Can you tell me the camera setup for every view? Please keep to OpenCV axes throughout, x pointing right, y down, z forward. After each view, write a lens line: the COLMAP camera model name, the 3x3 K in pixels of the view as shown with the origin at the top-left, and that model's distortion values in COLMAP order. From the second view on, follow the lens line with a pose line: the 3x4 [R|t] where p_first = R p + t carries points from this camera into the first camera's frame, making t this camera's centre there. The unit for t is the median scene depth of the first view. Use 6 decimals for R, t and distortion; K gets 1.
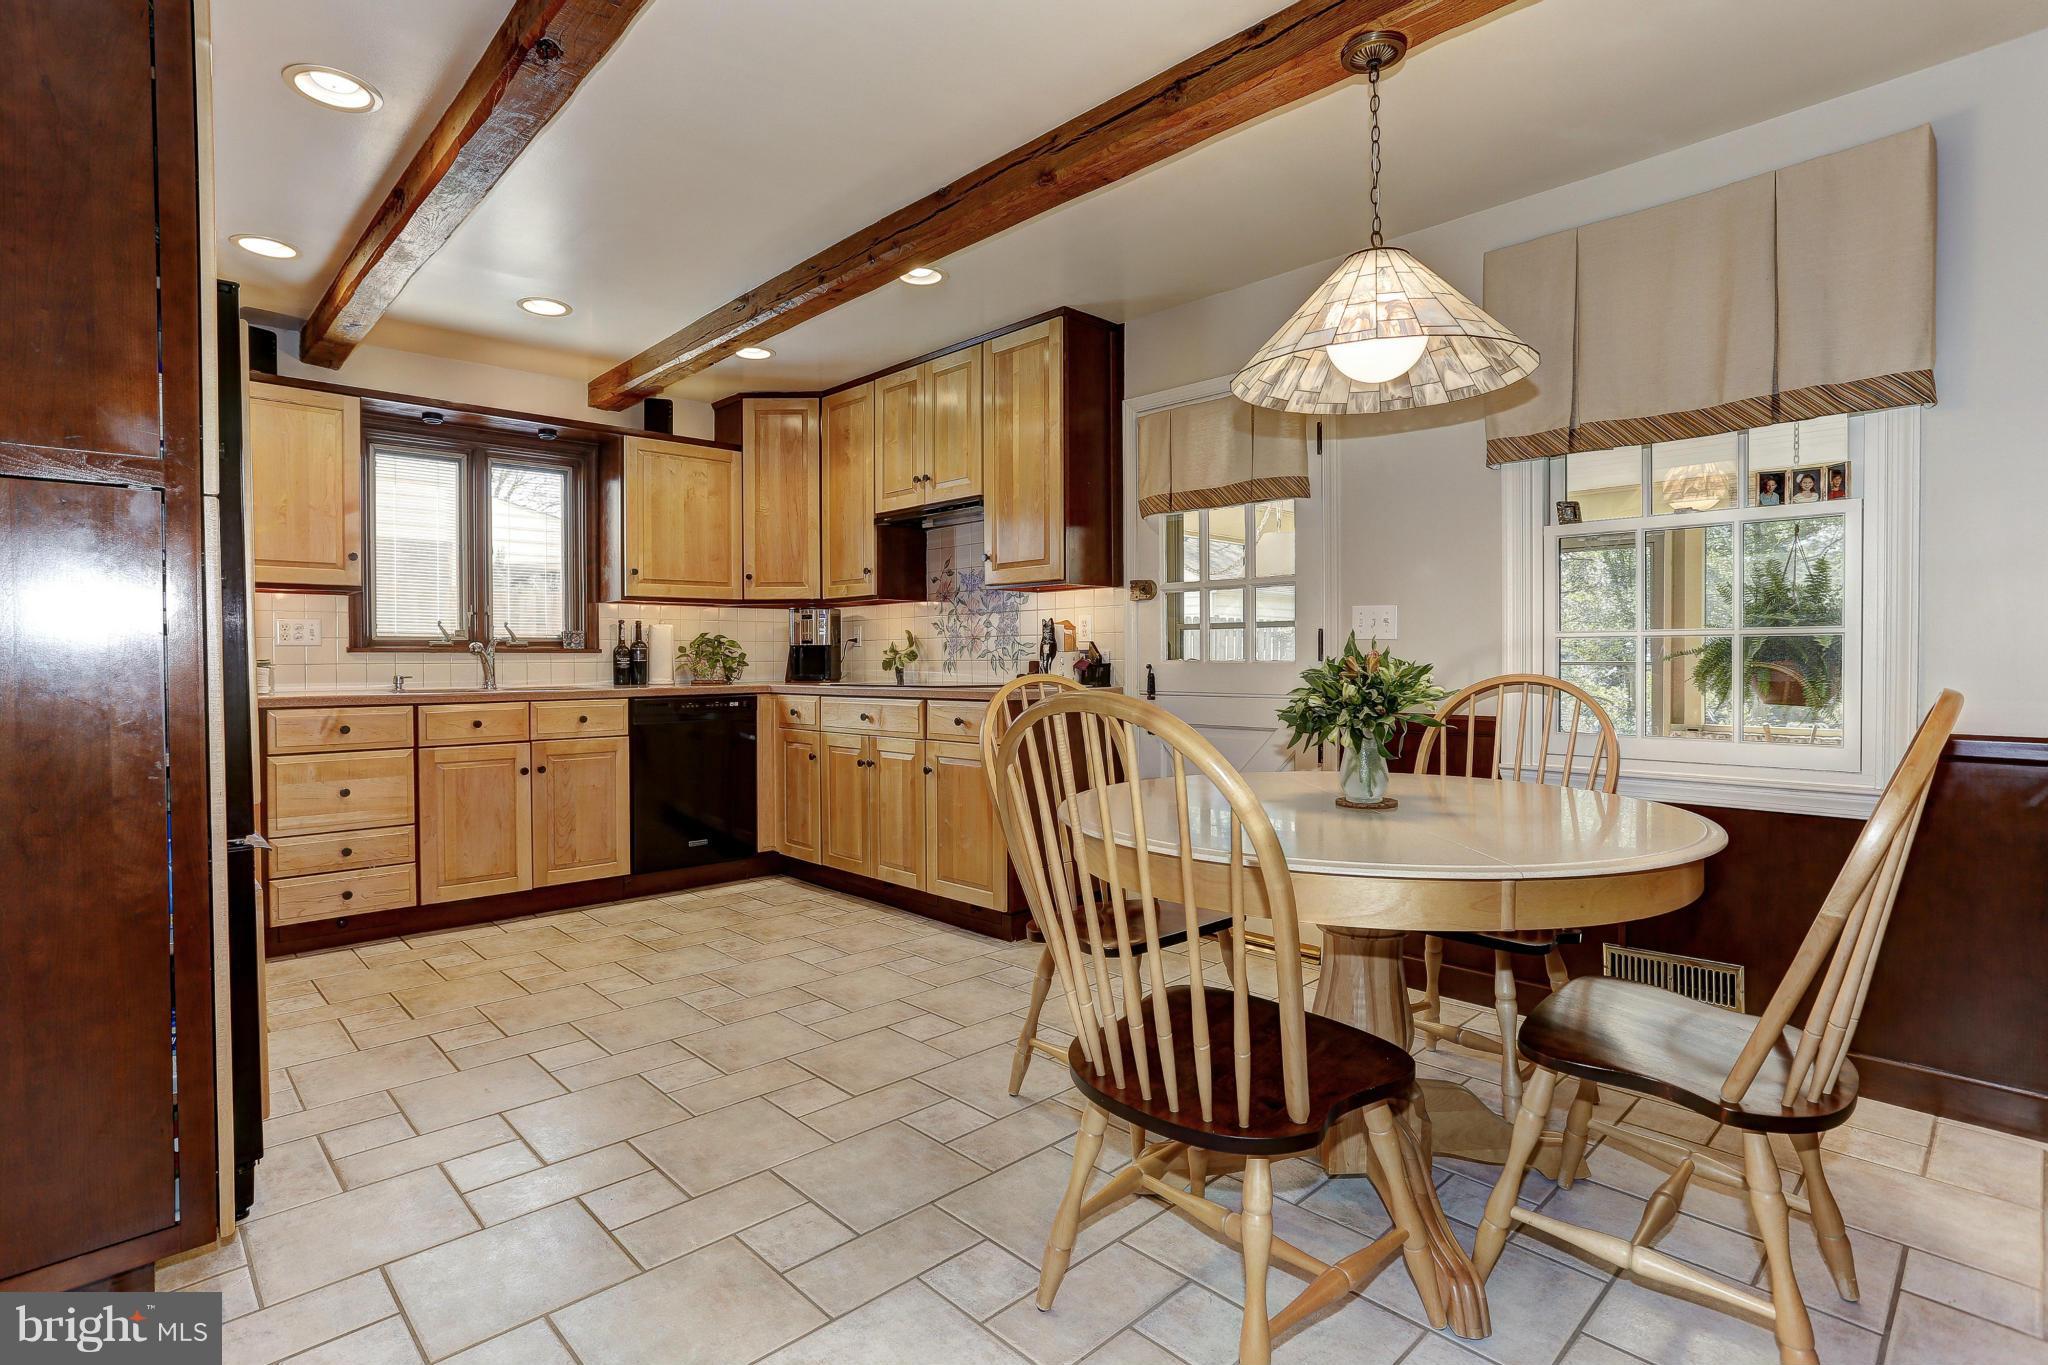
lens RADIAL K [[1003.3, 0, 999.1], [0, 1003.3, 665.6], [0, 0, 1]] dist [-0.043383, 0.025556]
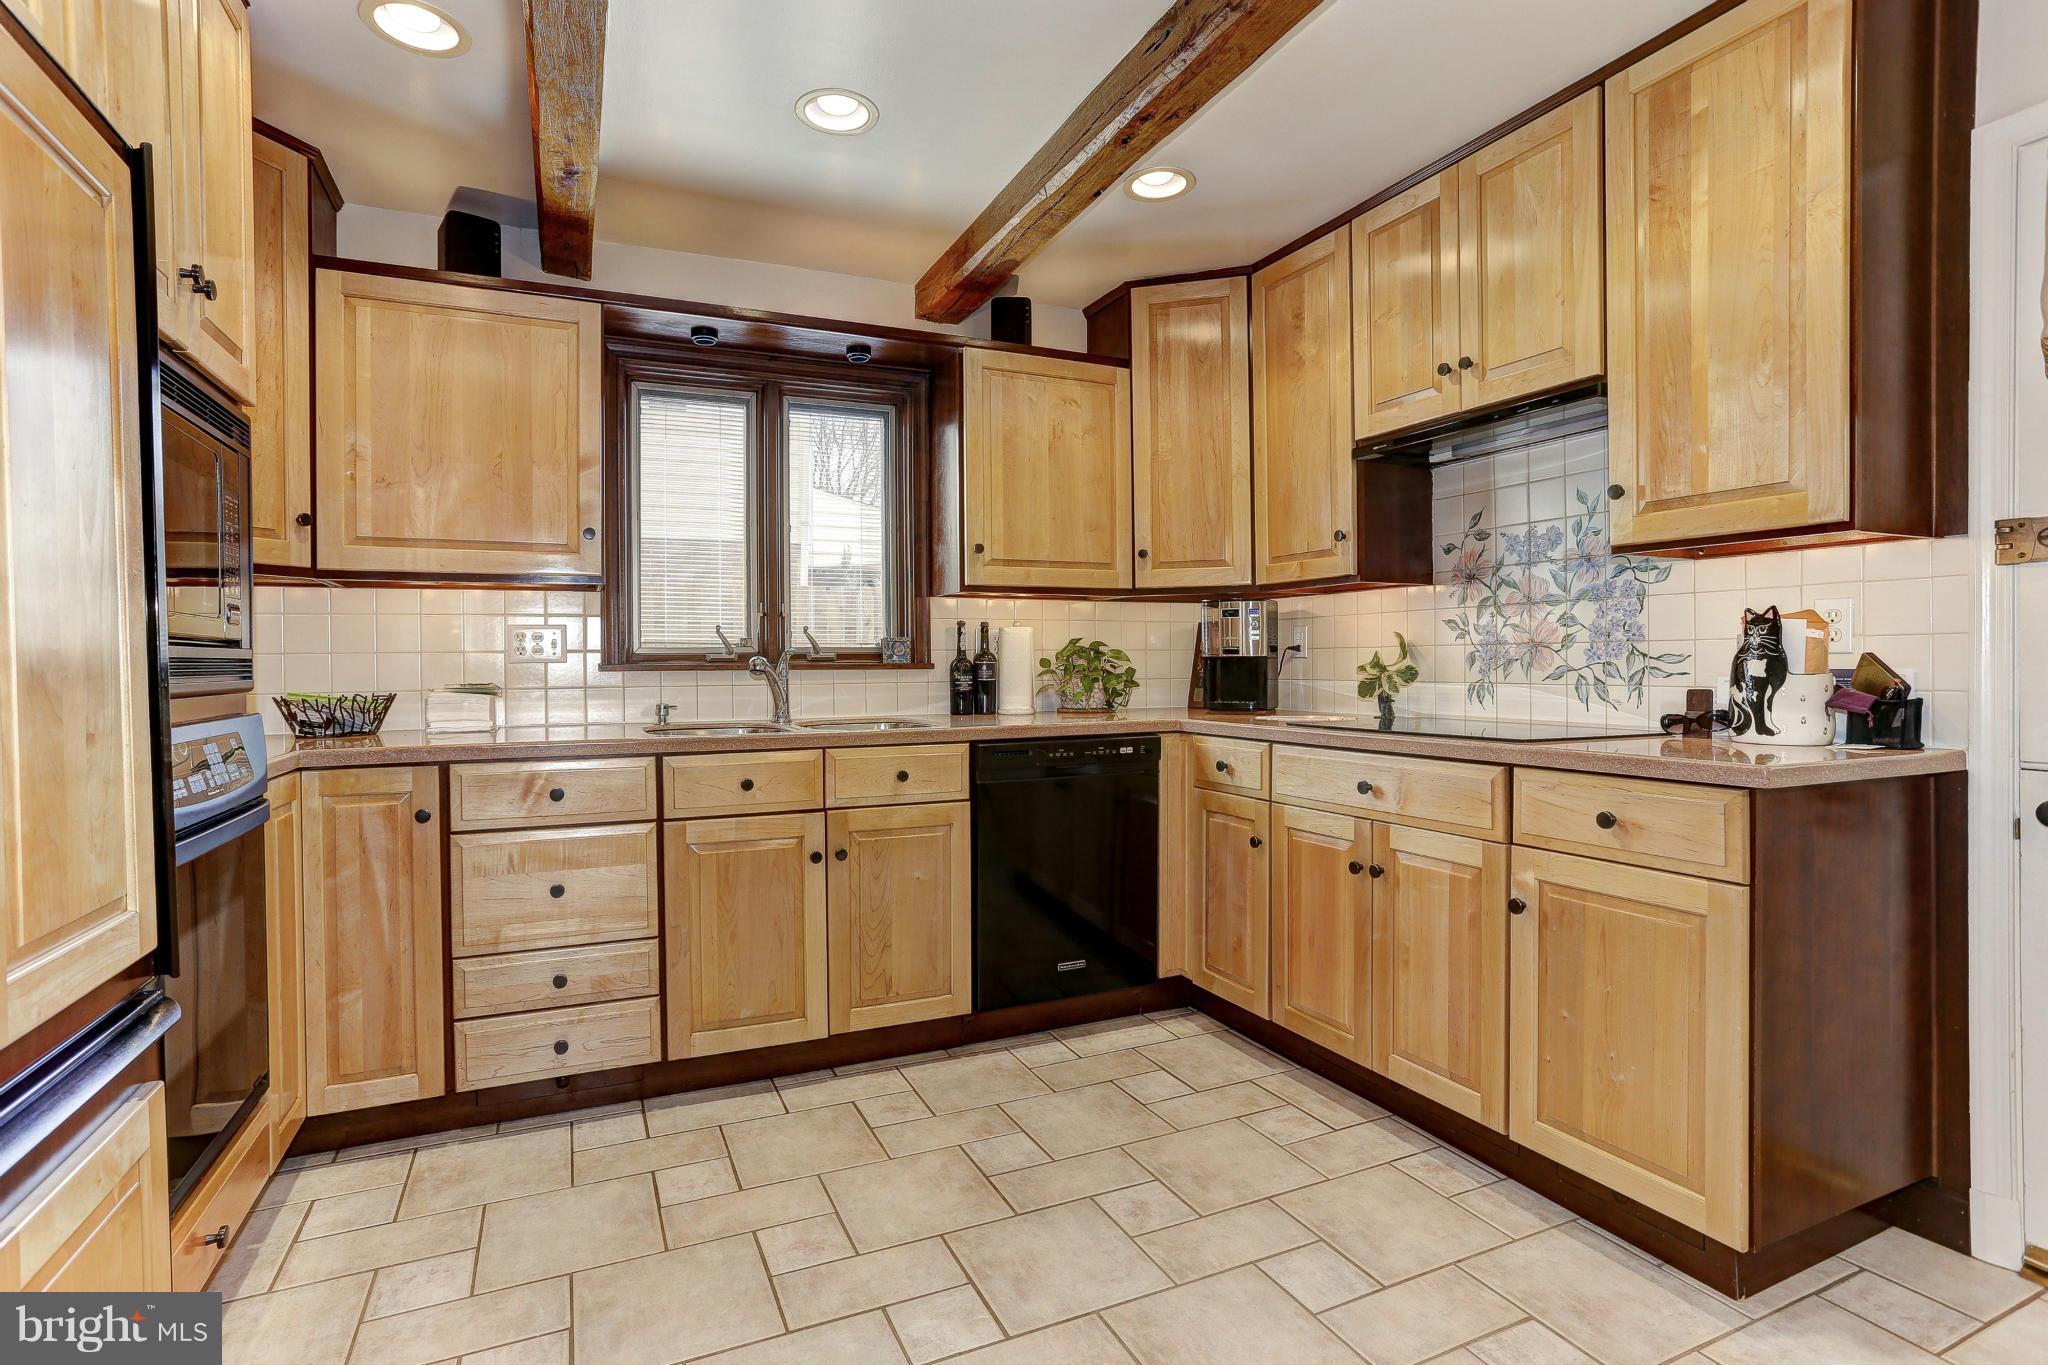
lens RADIAL K [[1003.3, 0, 999.1], [0, 1003.3, 665.6], [0, 0, 1]] dist [-0.043383, 0.025556]
pose [[0.945329, 0.000417, -0.326118, -0.133751], [-0.000653, 1.000000, -0.000613, -0.015481], [0.326118, 0.000792, 0.945329, 0.370334]]
